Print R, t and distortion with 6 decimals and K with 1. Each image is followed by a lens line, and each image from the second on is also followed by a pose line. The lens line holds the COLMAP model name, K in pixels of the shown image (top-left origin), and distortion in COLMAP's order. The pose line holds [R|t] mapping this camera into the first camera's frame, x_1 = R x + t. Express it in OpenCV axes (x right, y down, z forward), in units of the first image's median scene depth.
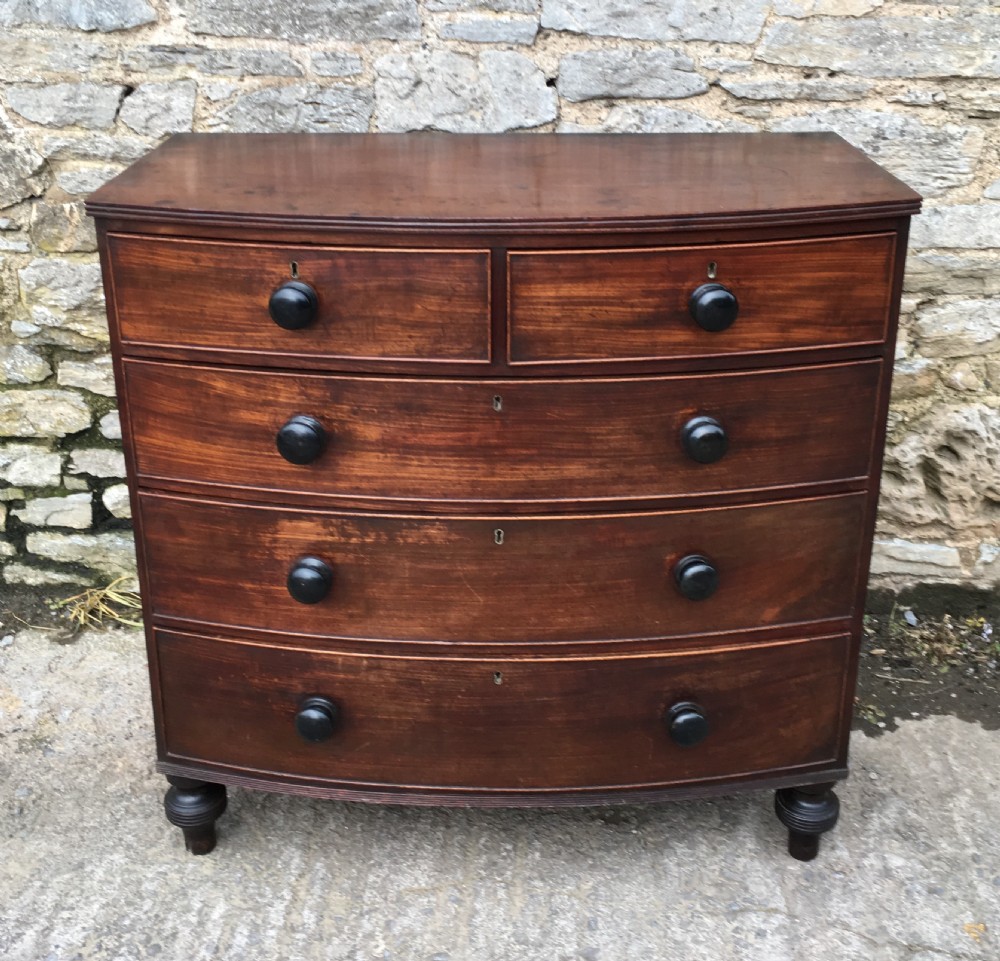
lens RADIAL K [[1300.9, 0, 539.7], [0, 1300.9, 367.3], [0, 0, 1]] dist [0.063130, -0.038481]
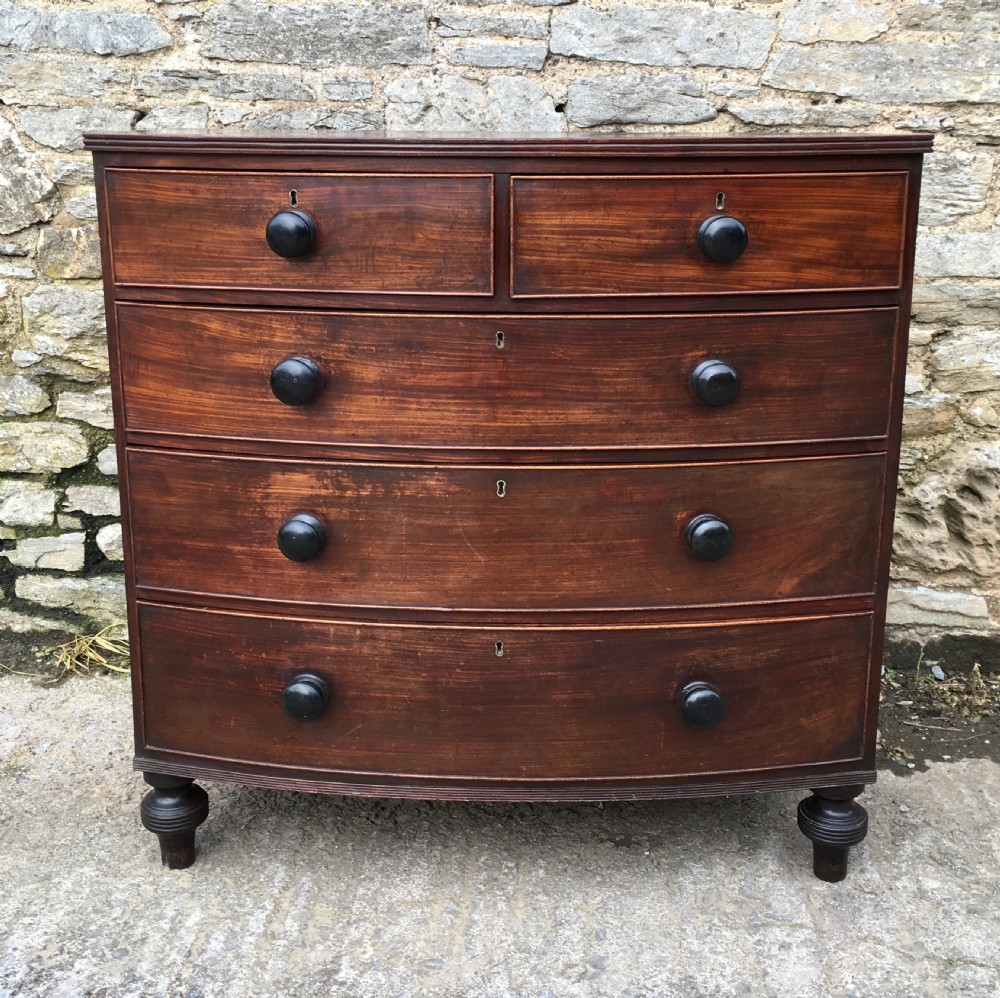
lens RADIAL K [[1285.4, 0, 547.5], [0, 1285.4, 408.8], [0, 0, 1]] dist [0.075939, -0.062050]
pose [[0.999971, 0.005293, -0.005524, 0.005905], [-0.005960, 0.991675, -0.128631, 0.141700], [0.004797, 0.128660, 0.991677, 0.041146]]
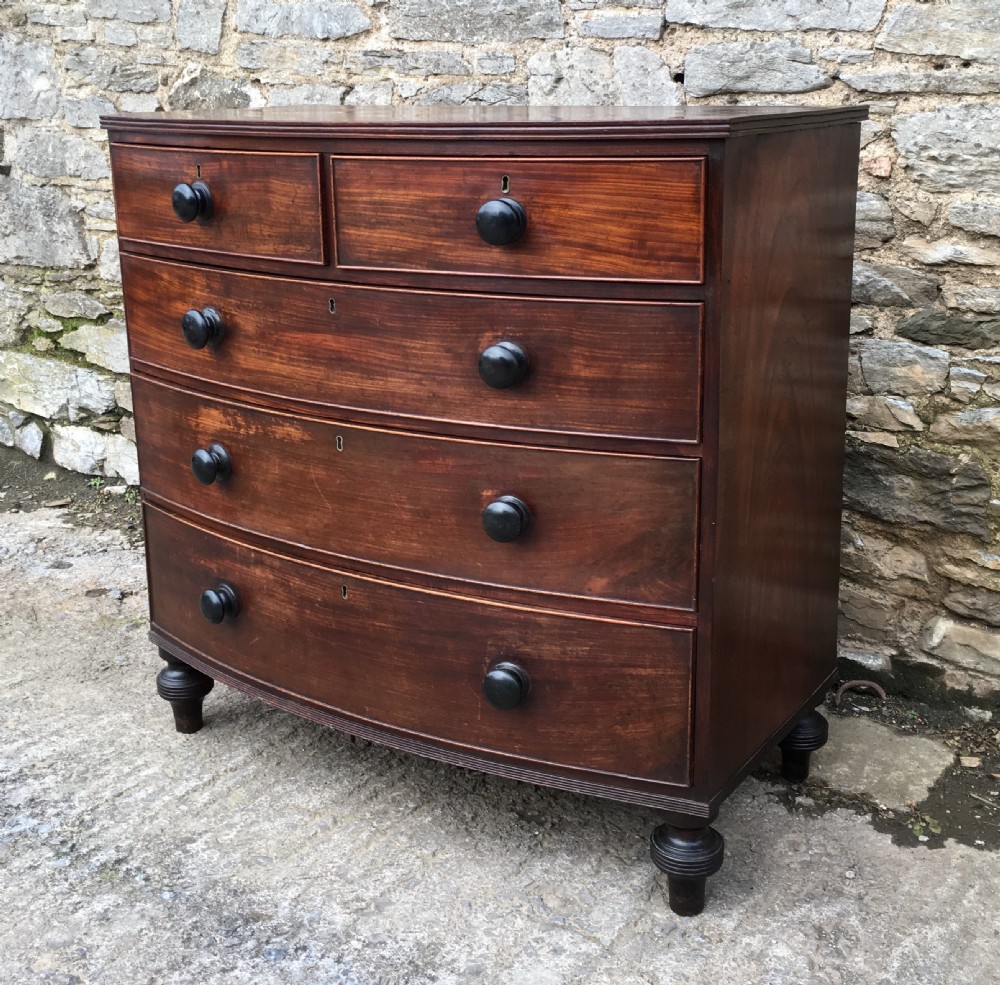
lens RADIAL K [[1355.2, 0, 537.1], [0, 1355.2, 369.5], [0, 0, 1]] dist [0.050099, 0.057136]
pose [[0.841953, 0.102877, -0.529653, 0.487428], [-0.169403, 0.982418, -0.078469, 0.095485], [0.512268, 0.155792, 0.844577, 0.119609]]
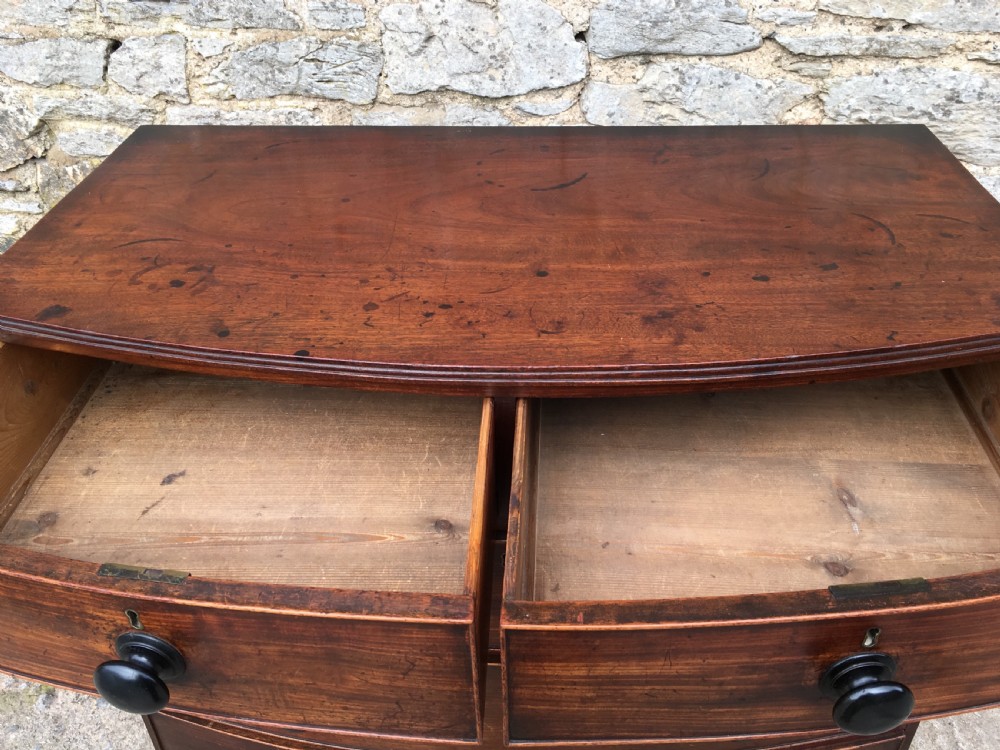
lens RADIAL K [[891.9, 0, 523.3], [0, 891.9, 368.8], [0, 0, 1]] dist [0.078547, -0.117296]
pose [[0.998924, 0.014598, -0.044023, 0.000194], [-0.002835, 0.966620, 0.256198, -0.158212], [0.046294, -0.255797, 0.965621, 0.357923]]
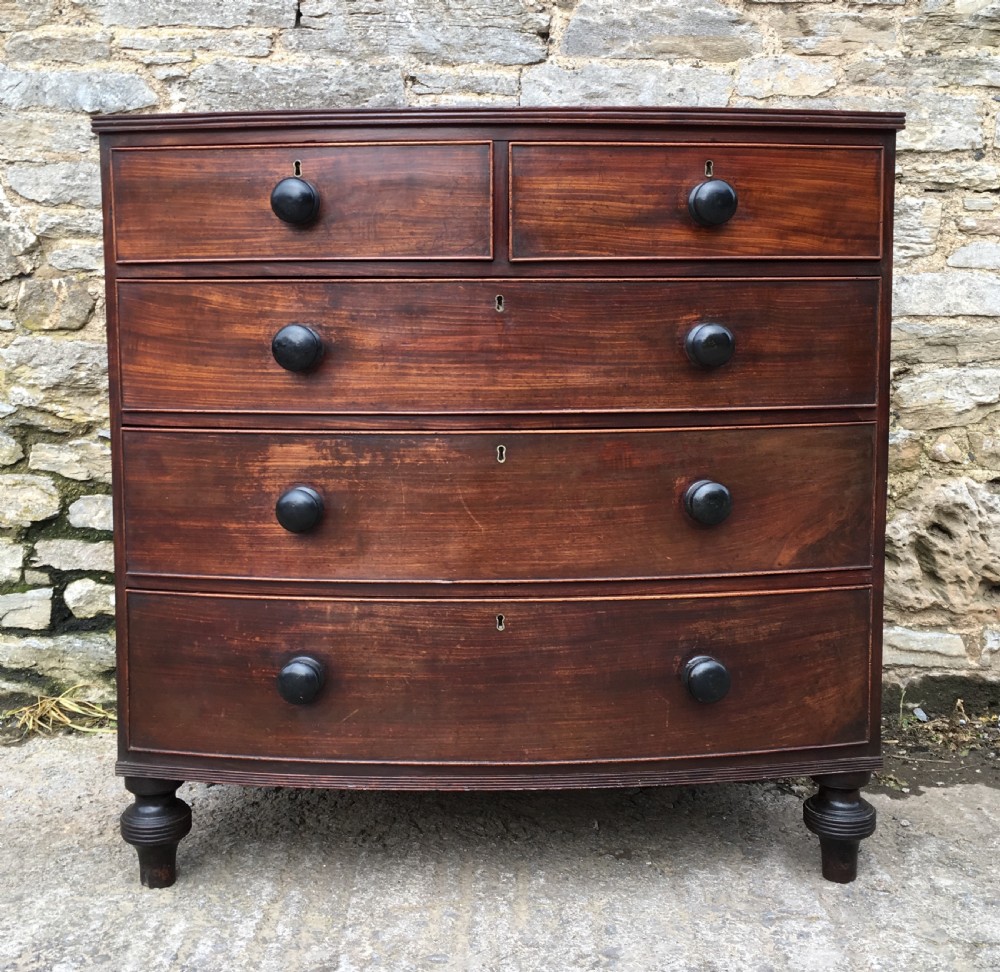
lens RADIAL K [[1260.6, 0, 523.6], [0, 1260.6, 406.6], [0, 0, 1]] dist [0.076200, -0.072836]
pose [[0.999402, -0.009773, 0.033159, -0.032954], [0.018569, 0.960836, -0.276496, 0.259327], [-0.029158, 0.276946, 0.960443, 0.072215]]
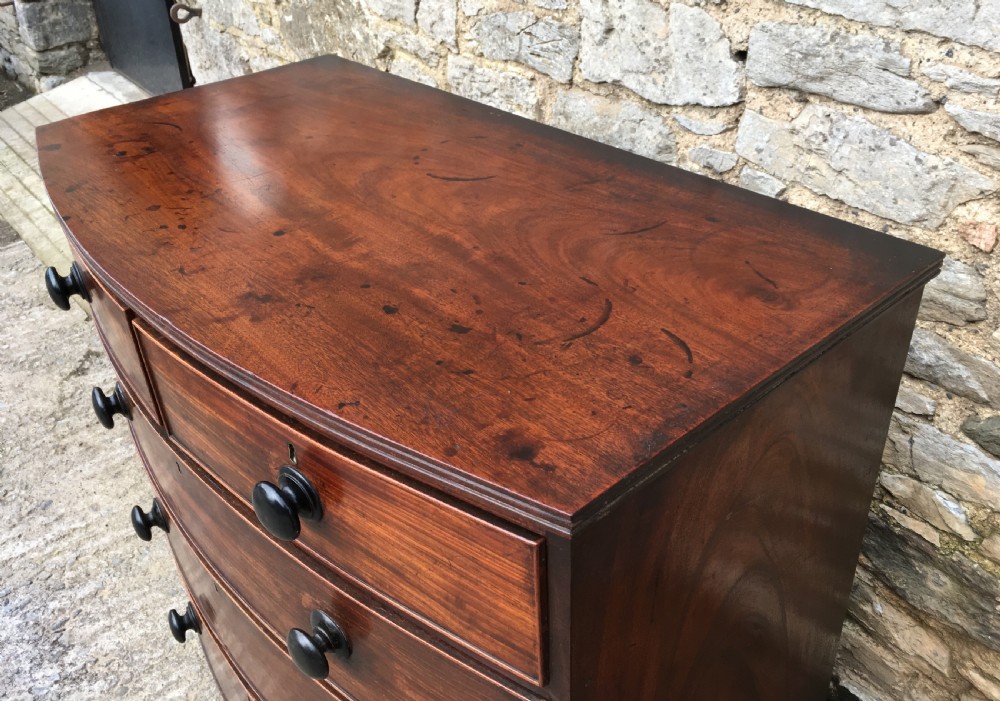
lens RADIAL K [[890.4, 0, 516.2], [0, 890.4, 319.5], [0, 0, 1]] dist [0.076739, -0.123046]
pose [[0.658516, 0.369975, -0.655344, 0.332145], [-0.218200, 0.927270, 0.304235, -0.208313], [0.720240, -0.057347, 0.691351, 0.531815]]
